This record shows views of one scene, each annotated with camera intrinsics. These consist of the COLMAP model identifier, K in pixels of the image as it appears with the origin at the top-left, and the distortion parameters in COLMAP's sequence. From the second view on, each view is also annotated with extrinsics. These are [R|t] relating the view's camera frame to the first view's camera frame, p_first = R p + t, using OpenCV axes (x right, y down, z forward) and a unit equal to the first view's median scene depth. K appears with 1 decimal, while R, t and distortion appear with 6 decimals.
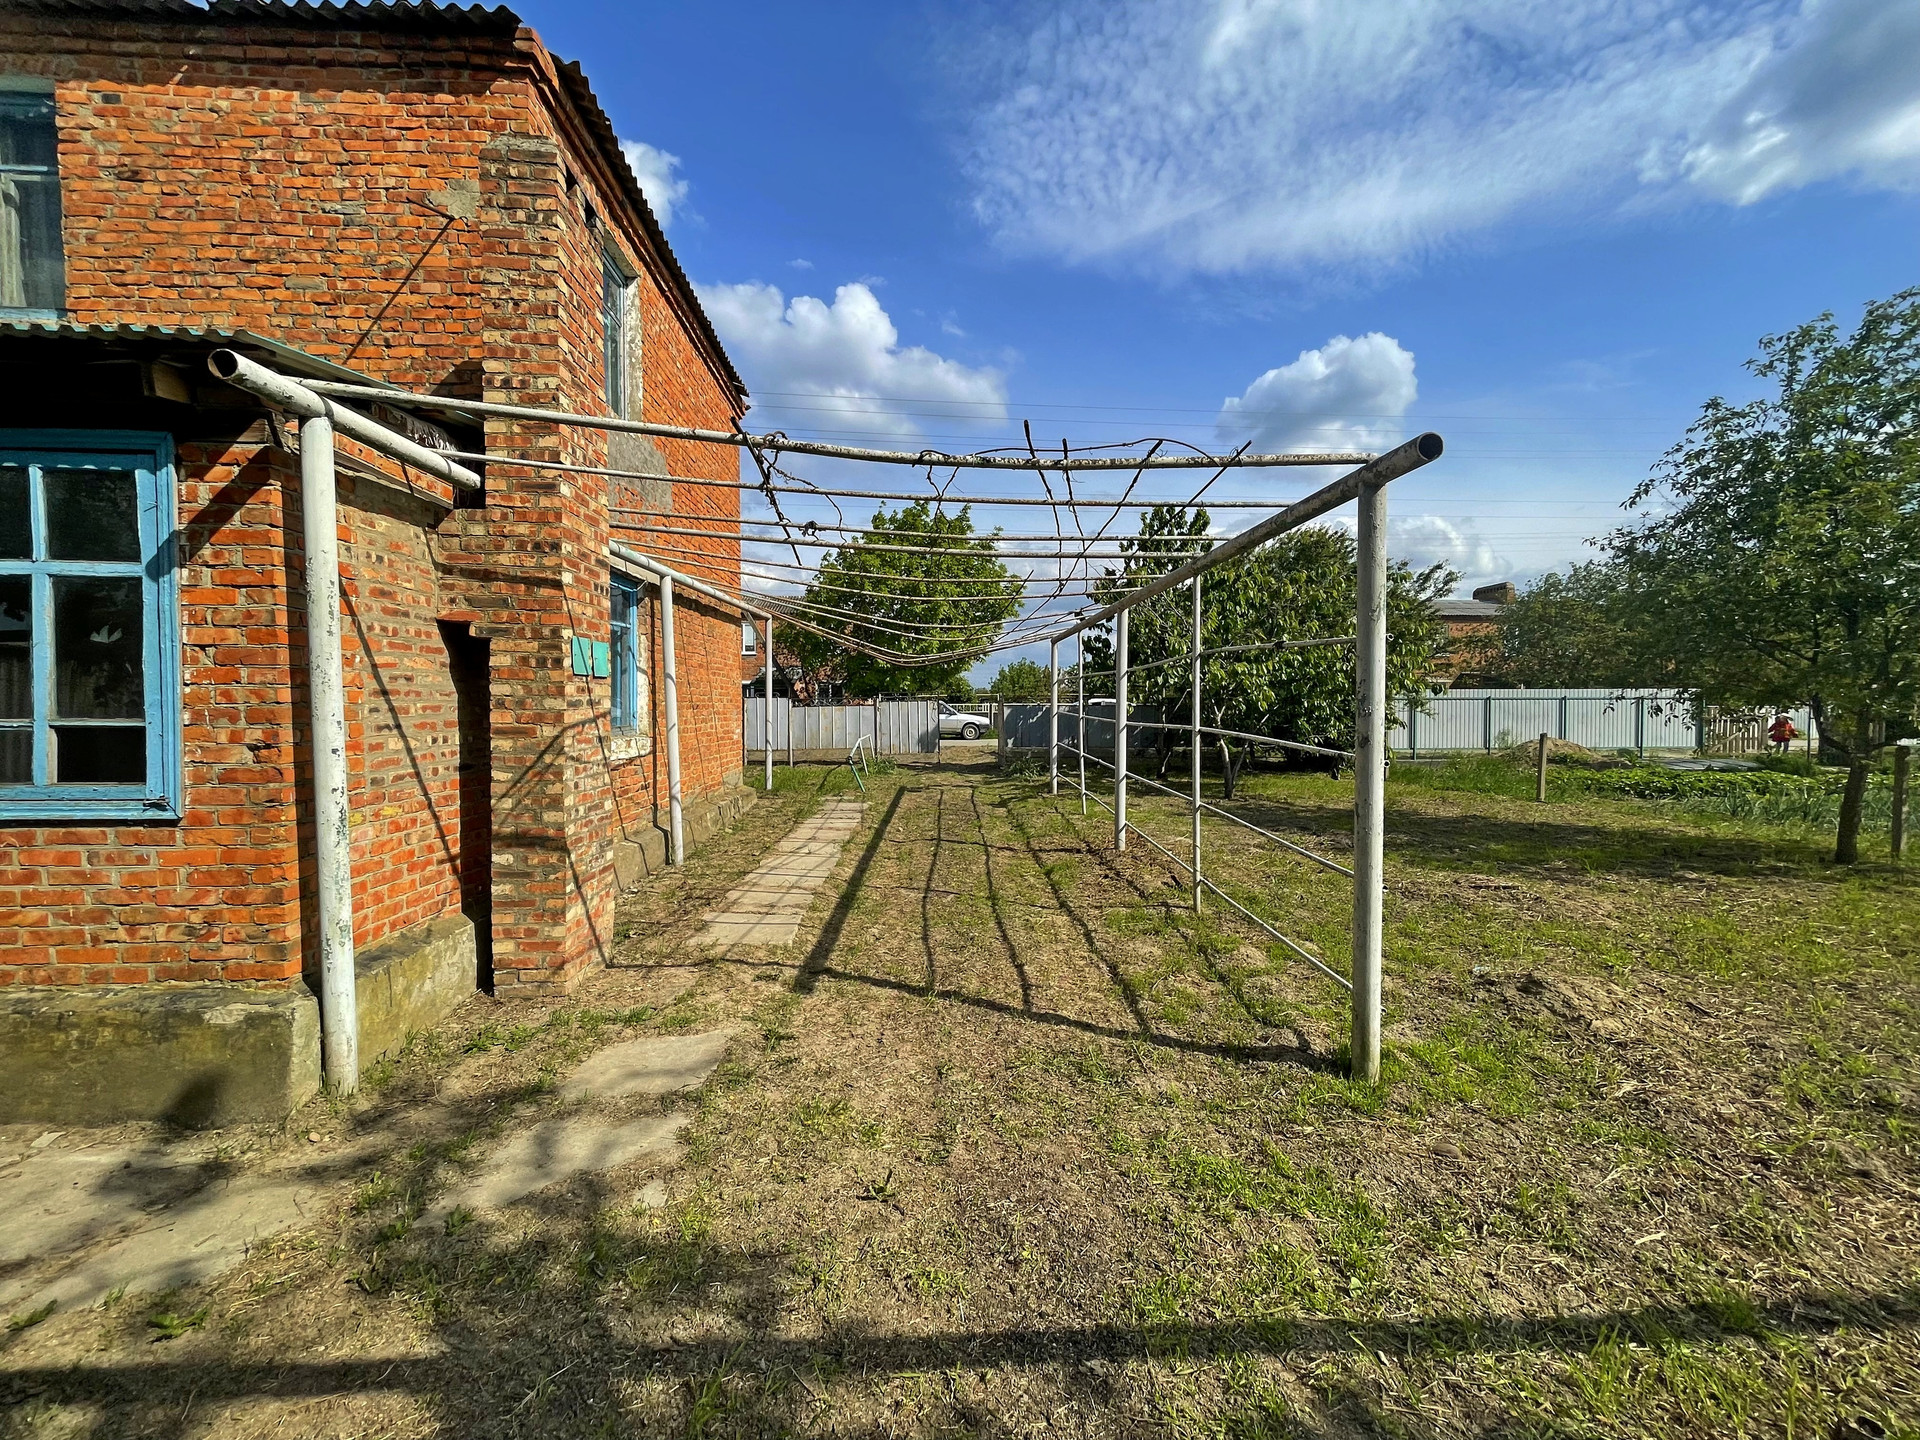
lens RADIAL K [[775.5, 0, 954.4], [0, 775.5, 722.8], [0, 0, 1]] dist [0.000150, -0.000006]
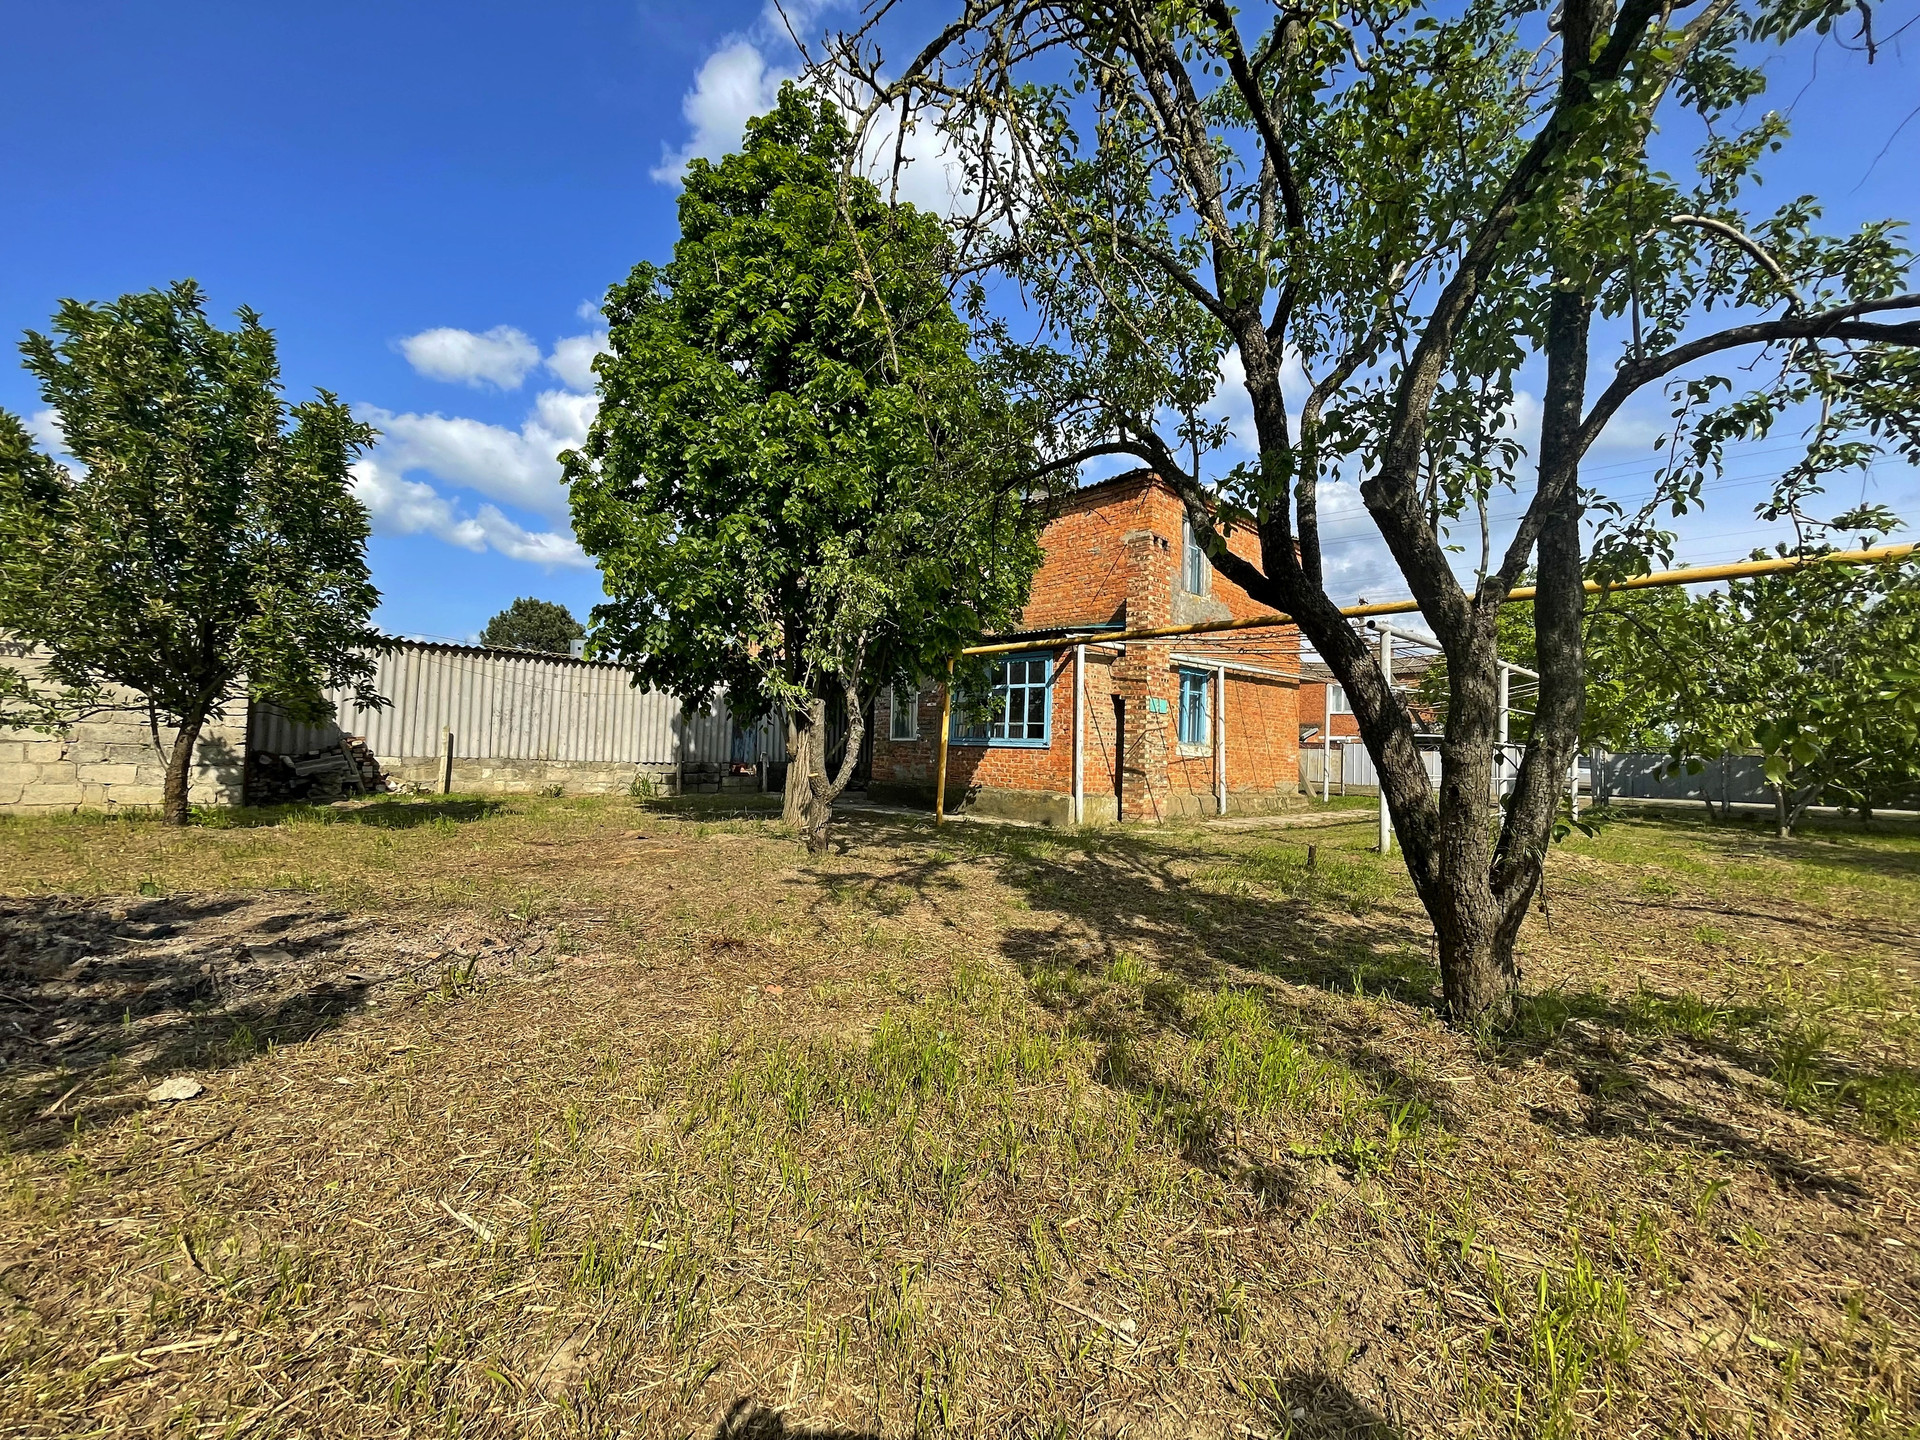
lens RADIAL K [[791.5, 0, 965.2], [0, 791.5, 722.7], [0, 0, 1]] dist [0.001465, -0.000025]
pose [[0.666804, -0.010194, -0.745163, 1.238068], [-0.051522, 0.996883, -0.059741, 0.189692], [0.743450, 0.078228, 0.664201, -1.445759]]
